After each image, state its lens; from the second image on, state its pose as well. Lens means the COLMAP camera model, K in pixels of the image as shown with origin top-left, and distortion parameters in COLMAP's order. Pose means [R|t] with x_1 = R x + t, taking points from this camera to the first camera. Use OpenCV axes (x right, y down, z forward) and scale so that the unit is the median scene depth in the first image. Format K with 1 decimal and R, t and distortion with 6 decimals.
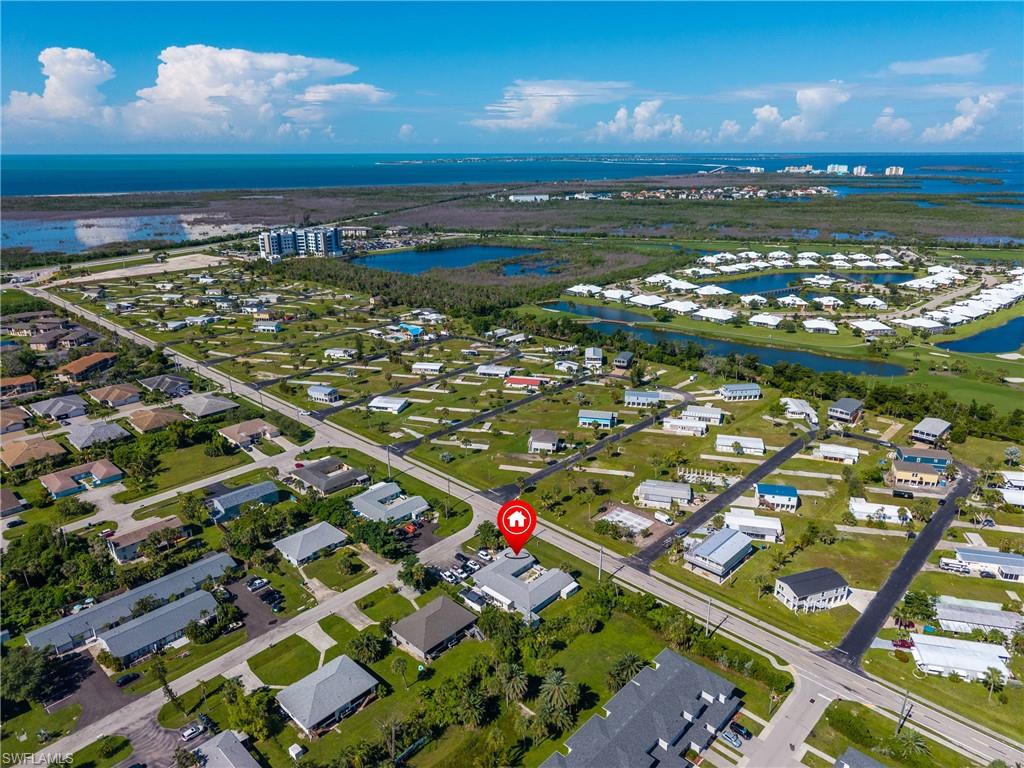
lens RADIAL K [[692.6, 0, 511.5], [0, 692.6, 385.3], [0, 0, 1]] dist [0.029906, -0.015641]
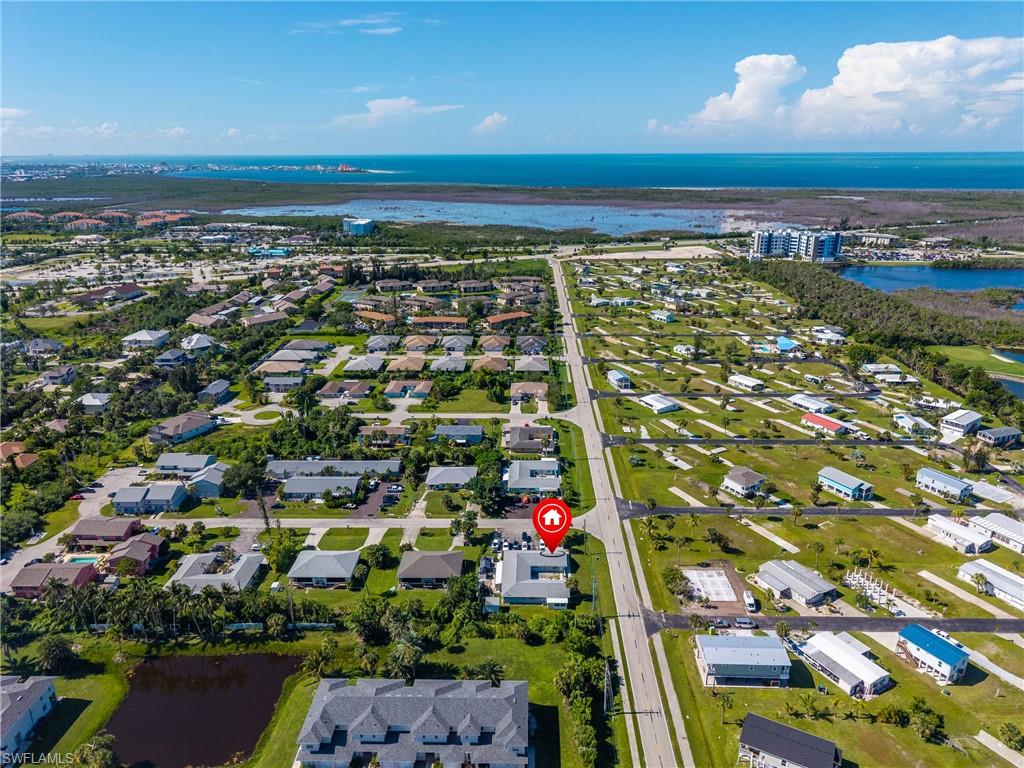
lens RADIAL K [[692.6, 0, 512.9], [0, 692.6, 386.0], [0, 0, 1]] dist [0.029906, -0.015641]
pose [[0.671184, 0.241325, -0.700909, 0.433940], [-0.239157, 0.965460, 0.103396, -0.057297], [0.701652, 0.098230, 0.705716, 0.156317]]
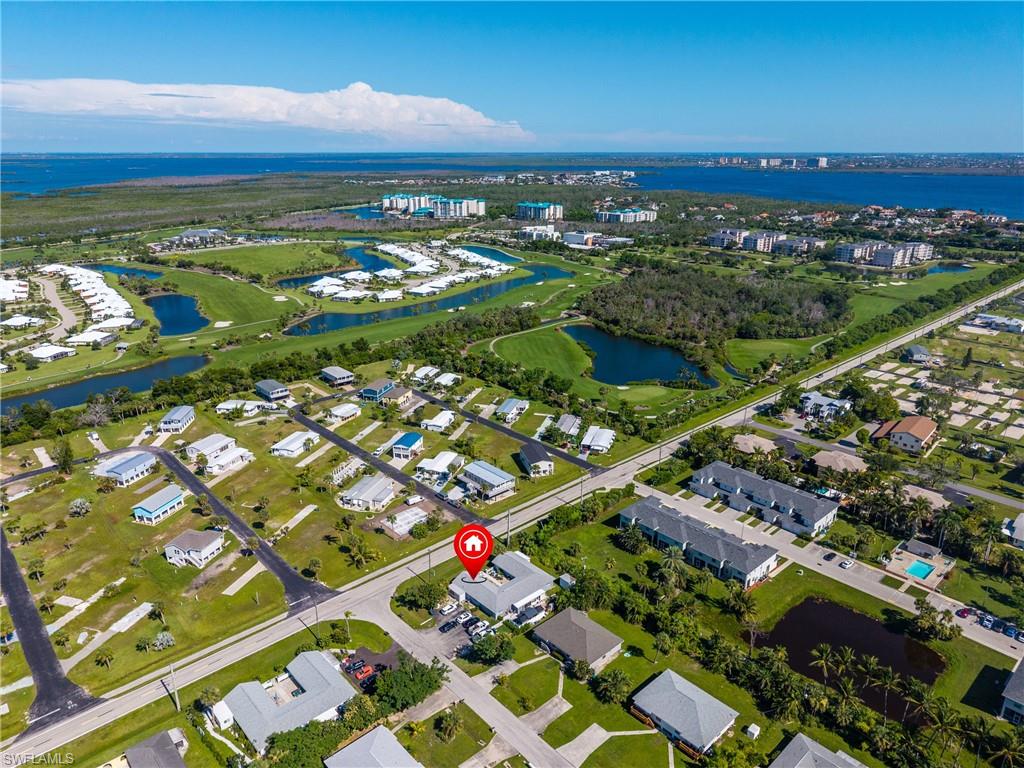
lens RADIAL K [[692.6, 0, 513.1], [0, 692.6, 378.5], [0, 0, 1]] dist [0.029906, -0.015641]
pose [[0.074304, -0.314521, 0.946338, -0.566668], [0.324685, 0.904885, 0.275251, -0.173059], [-0.942899, 0.286809, 0.169357, 0.497239]]
